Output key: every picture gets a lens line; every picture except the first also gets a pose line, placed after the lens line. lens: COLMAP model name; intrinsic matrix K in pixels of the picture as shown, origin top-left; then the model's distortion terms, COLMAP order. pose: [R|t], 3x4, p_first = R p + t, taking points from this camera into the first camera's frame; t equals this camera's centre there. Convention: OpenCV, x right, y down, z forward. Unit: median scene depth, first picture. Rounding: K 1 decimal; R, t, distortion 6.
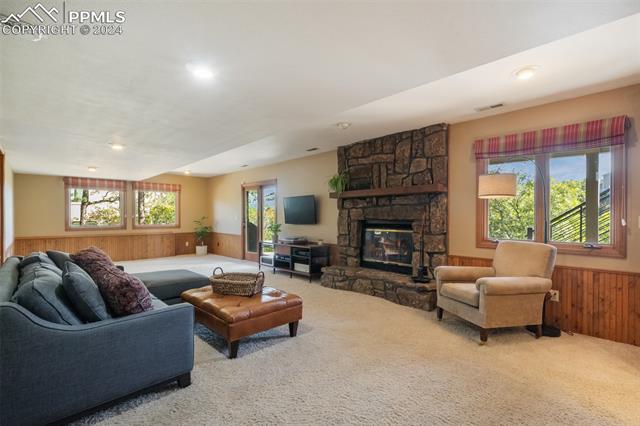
lens RADIAL K [[292.9, 0, 320.0], [0, 292.9, 214.0], [0, 0, 1]] dist [0.001801, -0.000060]
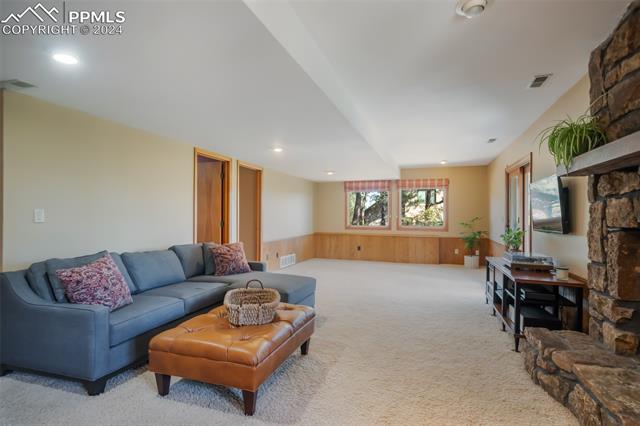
lens RADIAL K [[330.2, 0, 320.3], [0, 330.2, 214.5], [0, 0, 1]] dist [0.018237, -0.000067]
pose [[0.455204, -0.001685, -0.890385, 0.213230], [0.000700, 0.999999, -0.001534, 0.002502], [0.890387, 0.000075, 0.455205, 0.297633]]
